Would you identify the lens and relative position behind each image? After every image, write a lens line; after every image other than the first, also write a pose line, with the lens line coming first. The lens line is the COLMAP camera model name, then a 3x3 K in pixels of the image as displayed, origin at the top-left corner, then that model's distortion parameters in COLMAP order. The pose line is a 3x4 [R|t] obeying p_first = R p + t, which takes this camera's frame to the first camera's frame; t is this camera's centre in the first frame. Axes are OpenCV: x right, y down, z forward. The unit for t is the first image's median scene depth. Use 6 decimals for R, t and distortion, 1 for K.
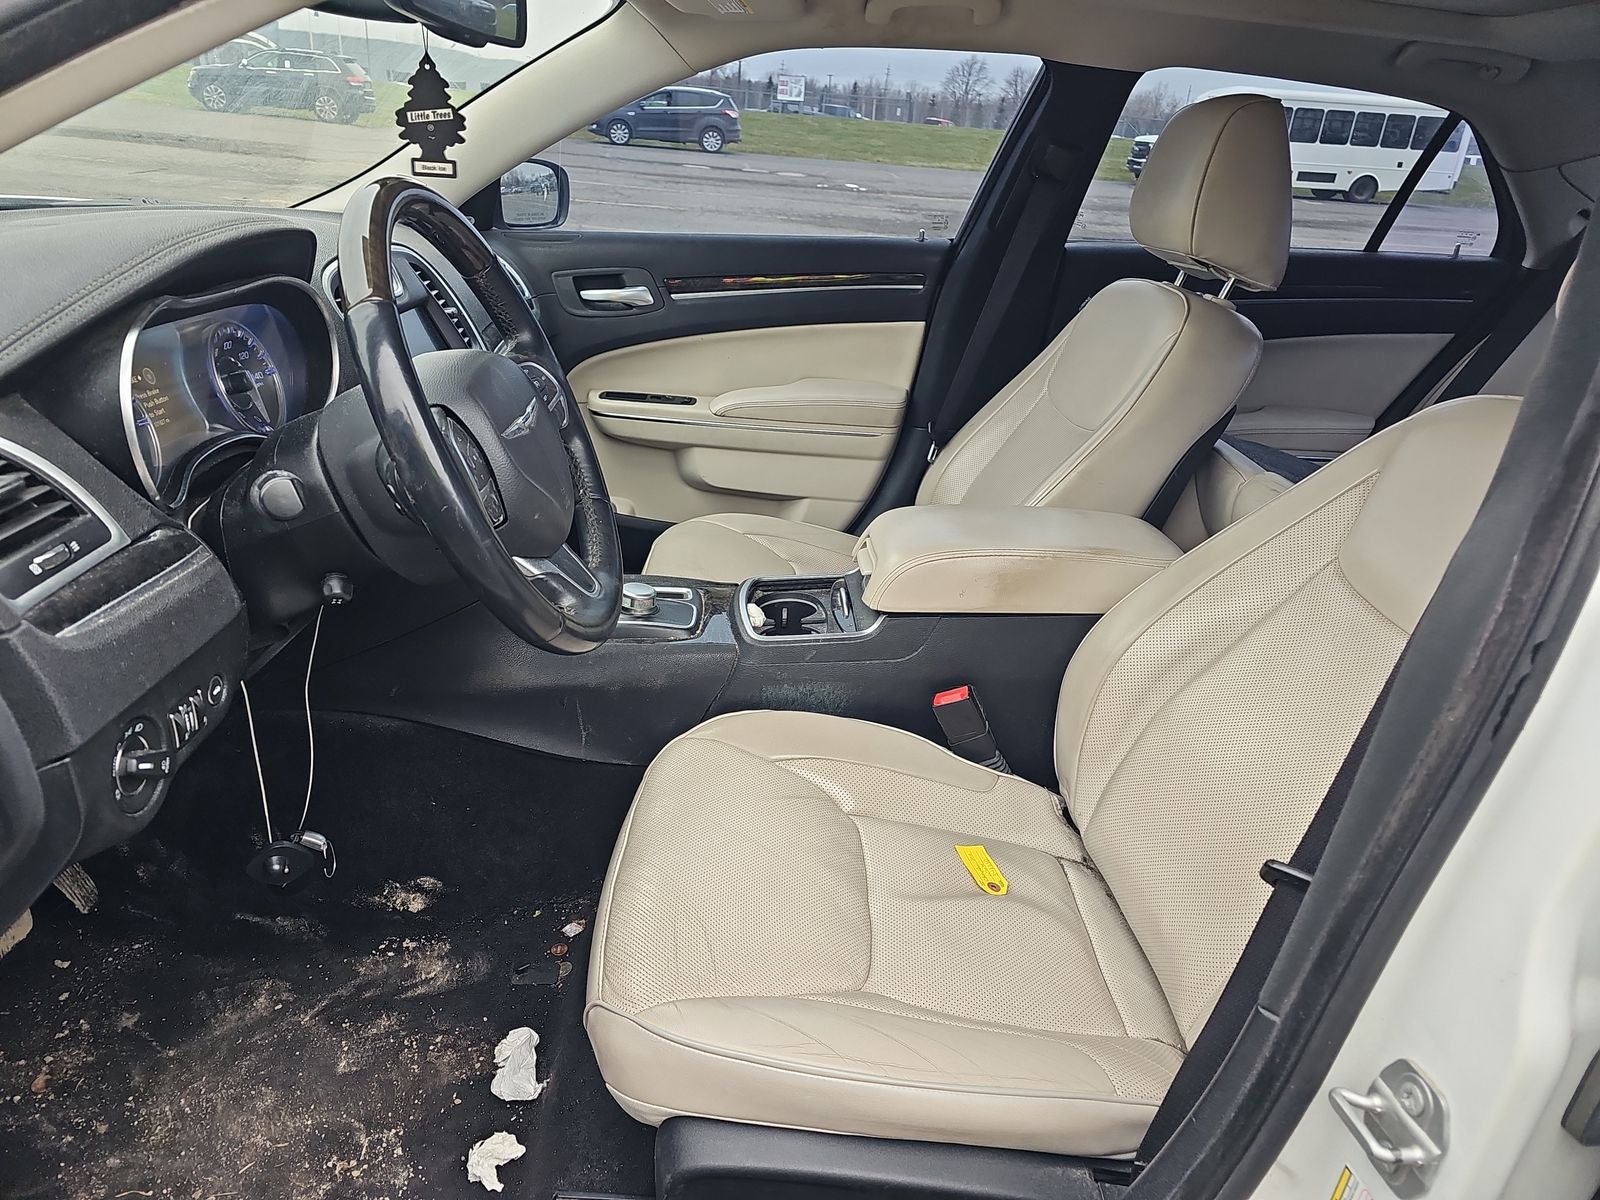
lens RADIAL K [[1046.5, 0, 810.4], [0, 1046.5, 605.4], [0, 0, 1]] dist [0.020007, -0.025481]
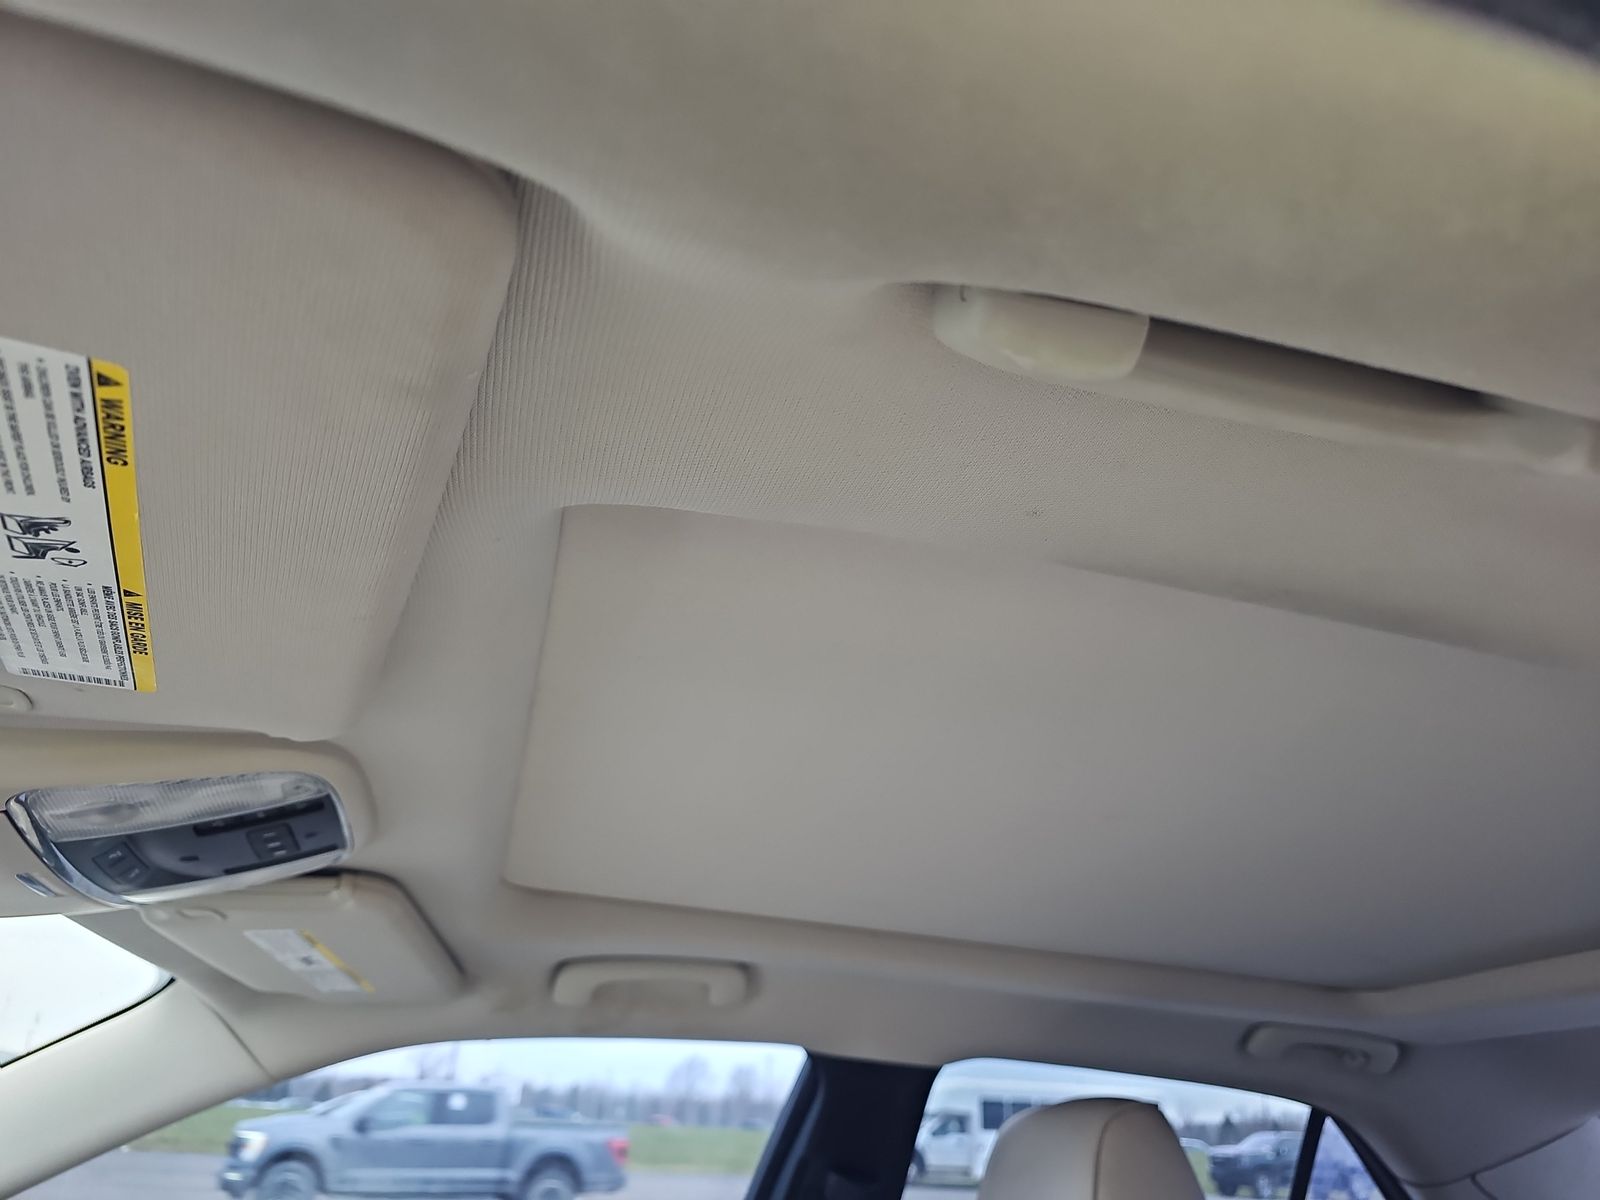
lens RADIAL K [[1046.5, 0, 797.5], [0, 1046.5, 609.5], [0, 0, 1]] dist [0.020007, -0.025481]
pose [[0.973894, 0.076219, 0.213825, 0.031009], [0.116783, 0.639511, -0.759860, -0.138075], [-0.194659, 0.764994, 0.613915, 0.268630]]
